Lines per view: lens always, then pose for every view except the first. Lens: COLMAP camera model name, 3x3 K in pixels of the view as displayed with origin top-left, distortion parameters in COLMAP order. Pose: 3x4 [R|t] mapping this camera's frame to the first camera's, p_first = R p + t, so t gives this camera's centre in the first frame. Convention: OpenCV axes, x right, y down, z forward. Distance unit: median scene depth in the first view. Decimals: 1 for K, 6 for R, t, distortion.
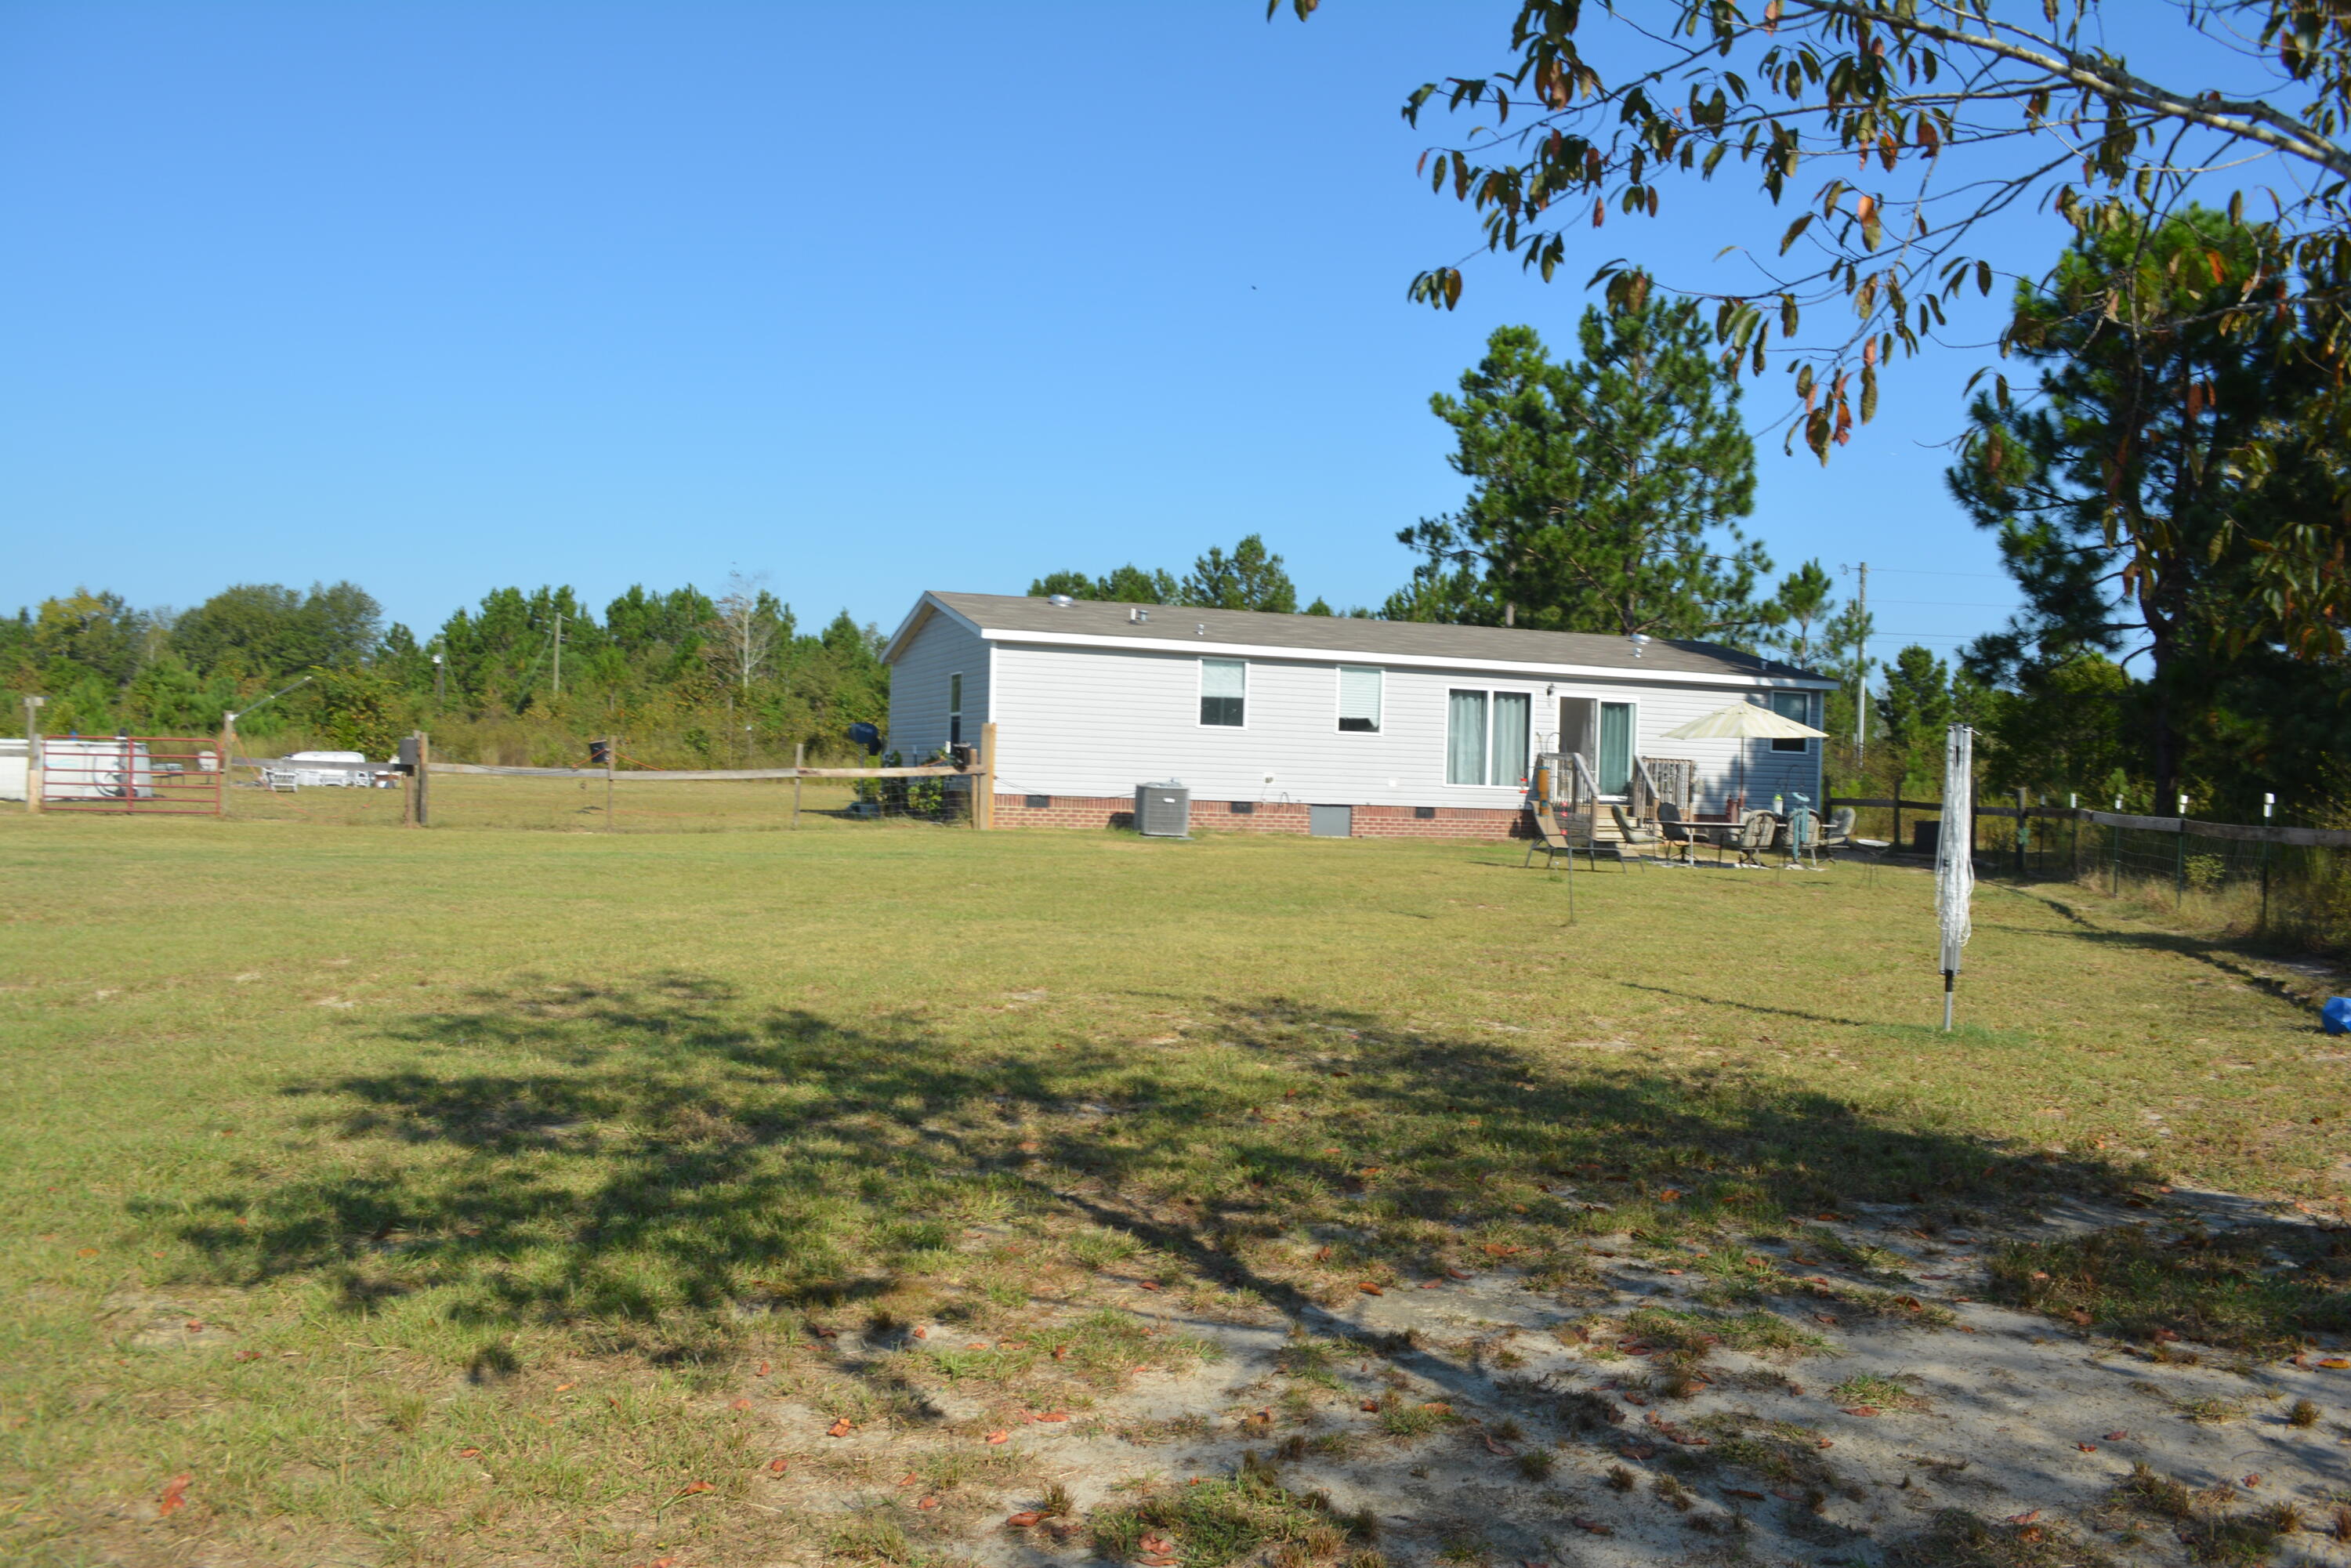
lens RADIAL K [[1850.9, 0, 1175.5], [0, 1850.9, 784.0], [0, 0, 1]] dist [-0.083821, 0.008390]
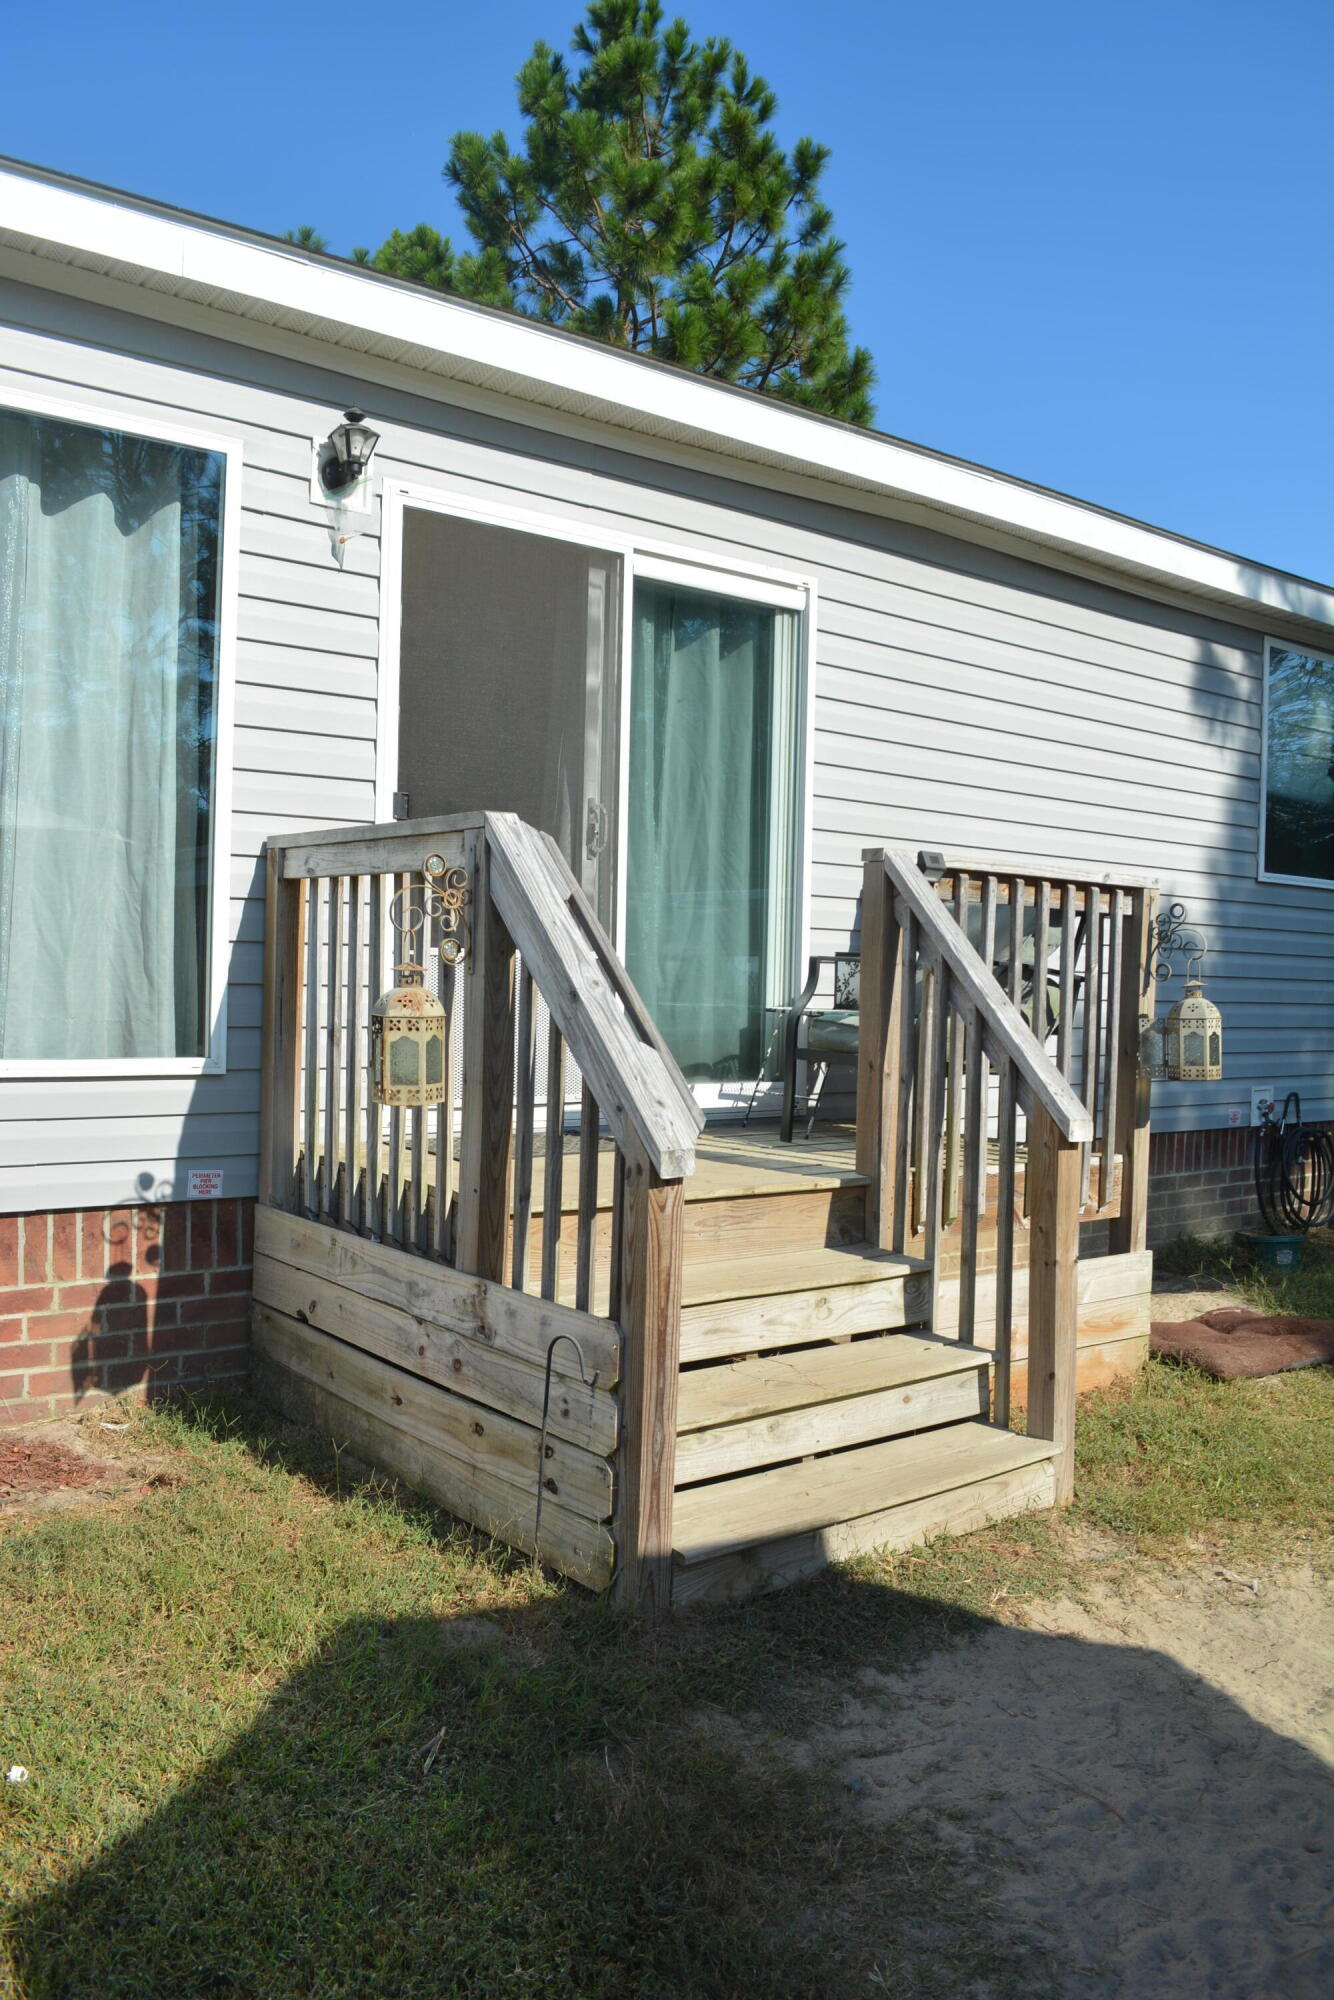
lens RADIAL K [[1574.6, 0, 667.0], [0, 1574.6, 1000.0], [0, 0, 1]] dist [-0.083821, 0.008390]
pose [[0.953840, -0.013551, 0.300009, 0.211552], [0.006200, 0.999657, 0.025441, -0.007101], [-0.300251, -0.022406, 0.953597, 0.965614]]
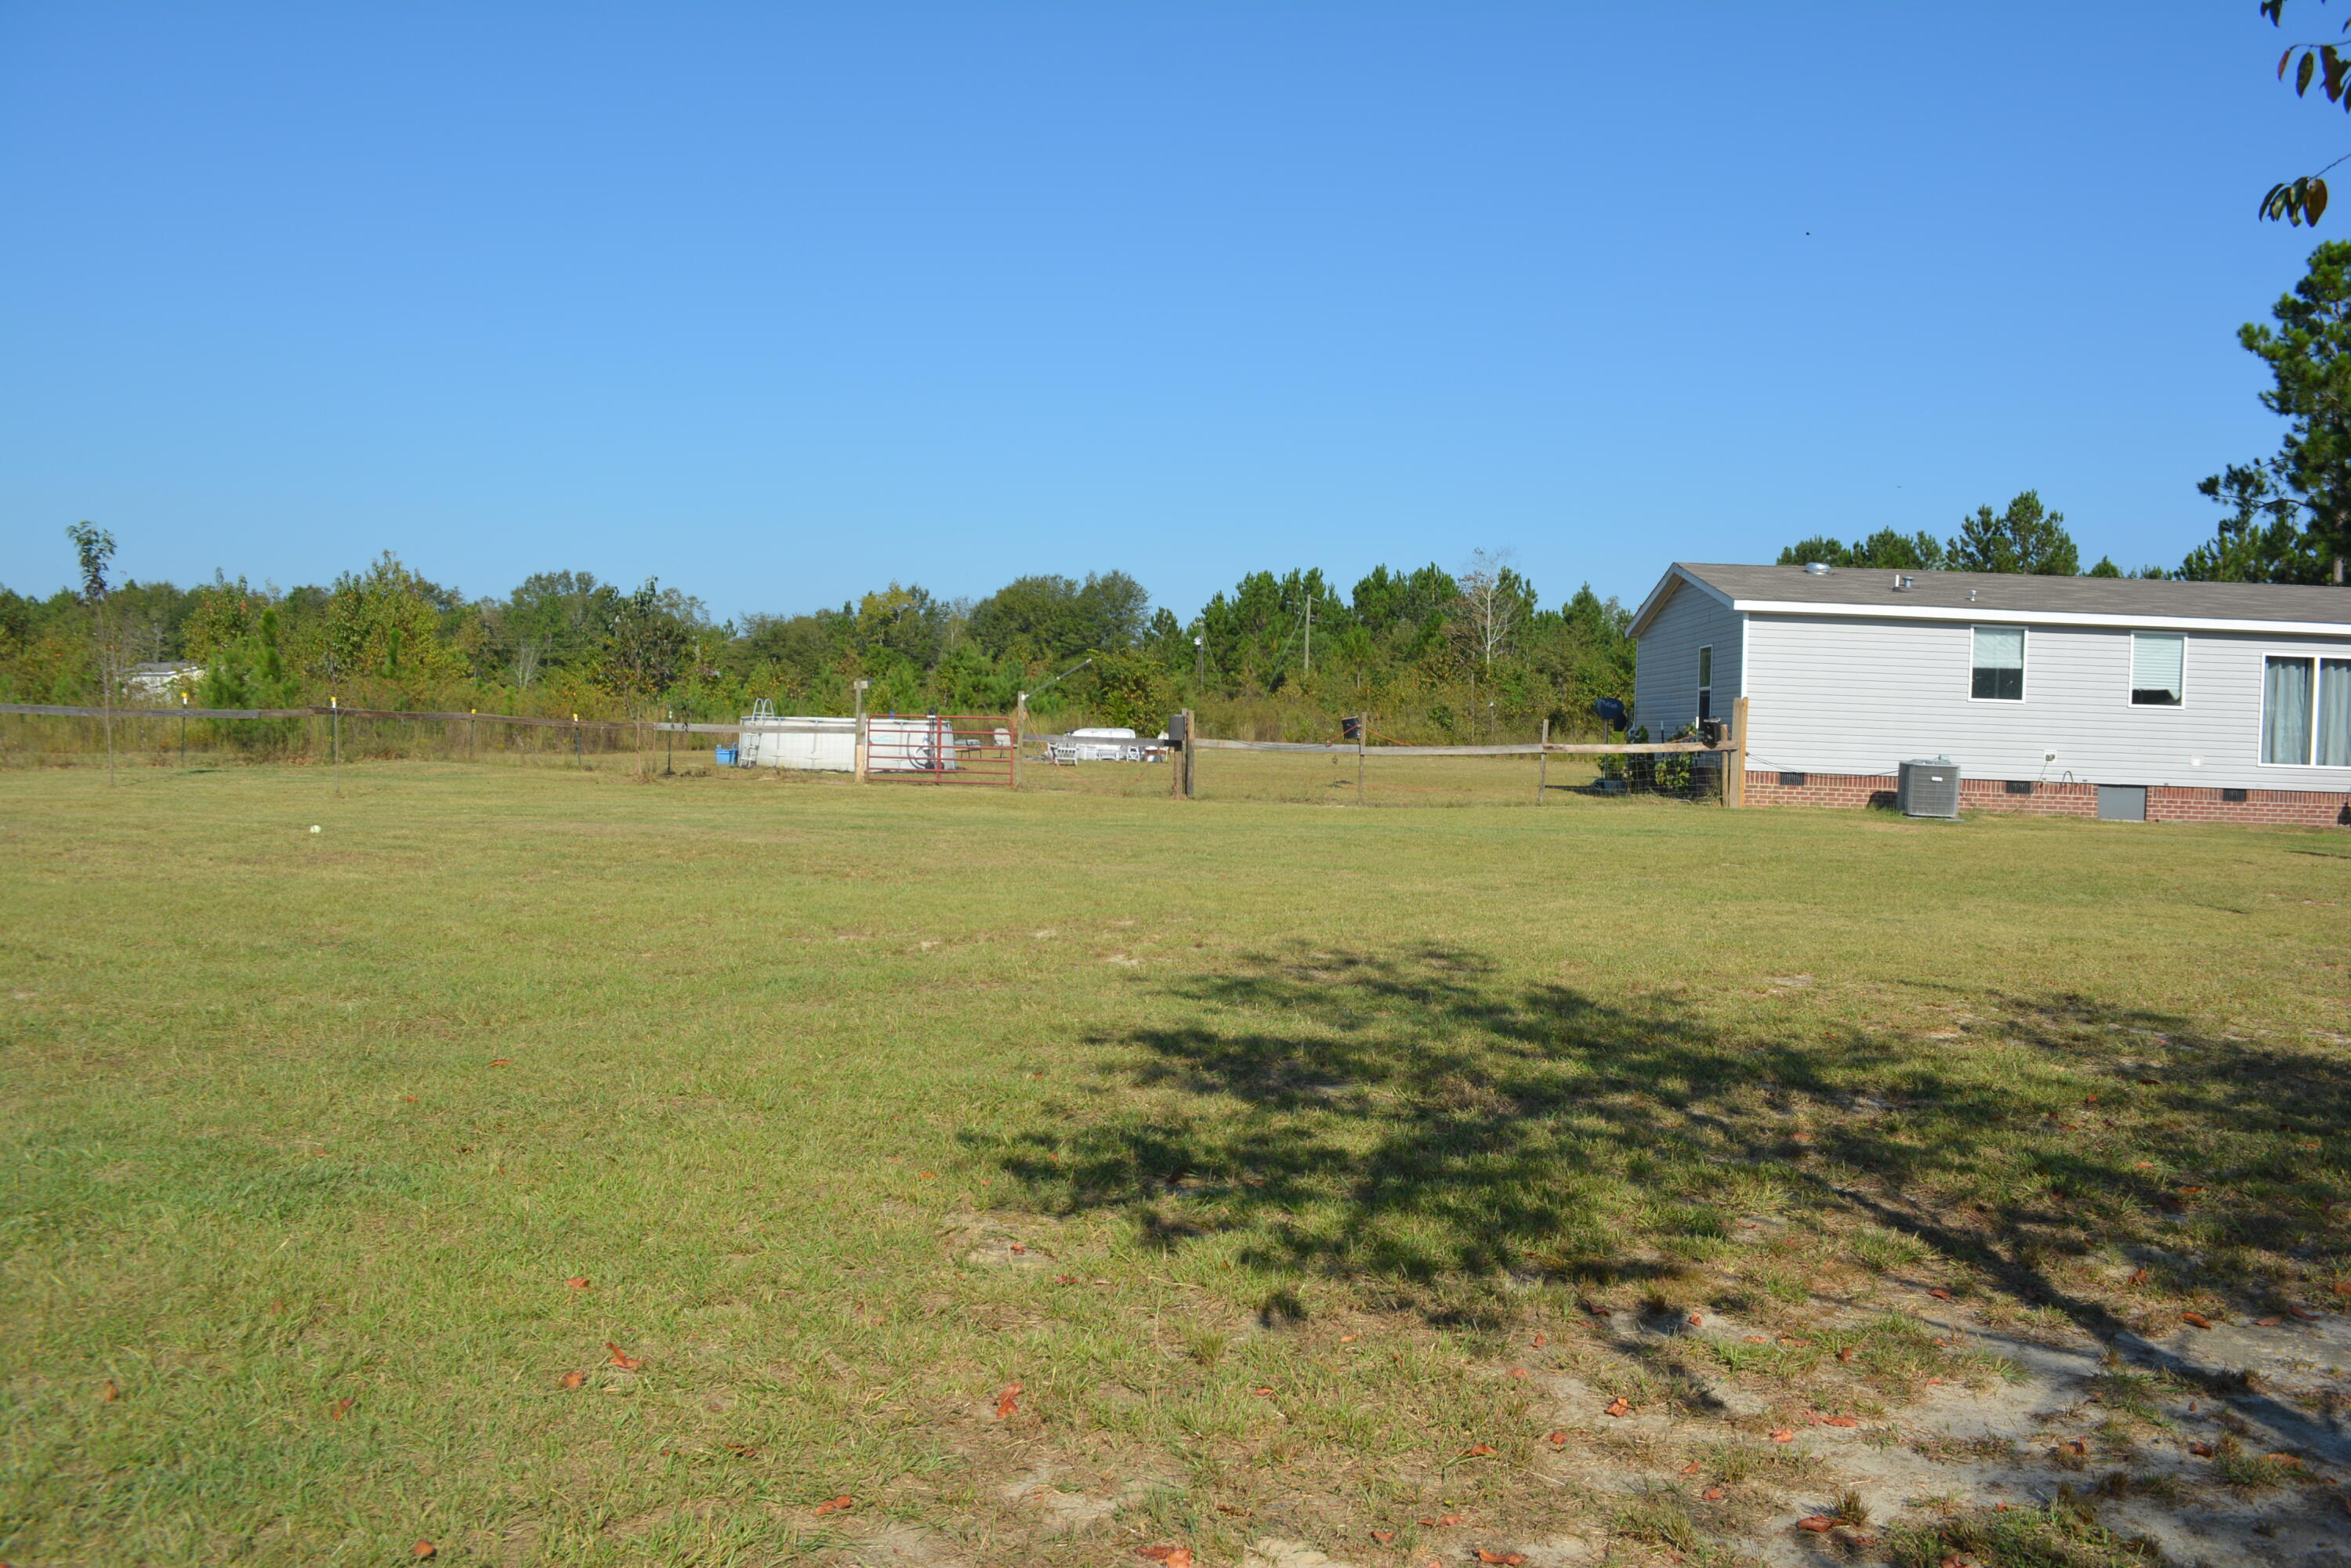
lens RADIAL K [[1850.9, 0, 1175.5], [0, 1850.9, 784.0], [0, 0, 1]] dist [-0.083821, 0.008390]
pose [[0.922754, 0.008561, -0.385295, -0.003150], [-0.003537, 0.999899, 0.013747, 0.000072], [0.385374, -0.011323, 0.922691, -0.000501]]
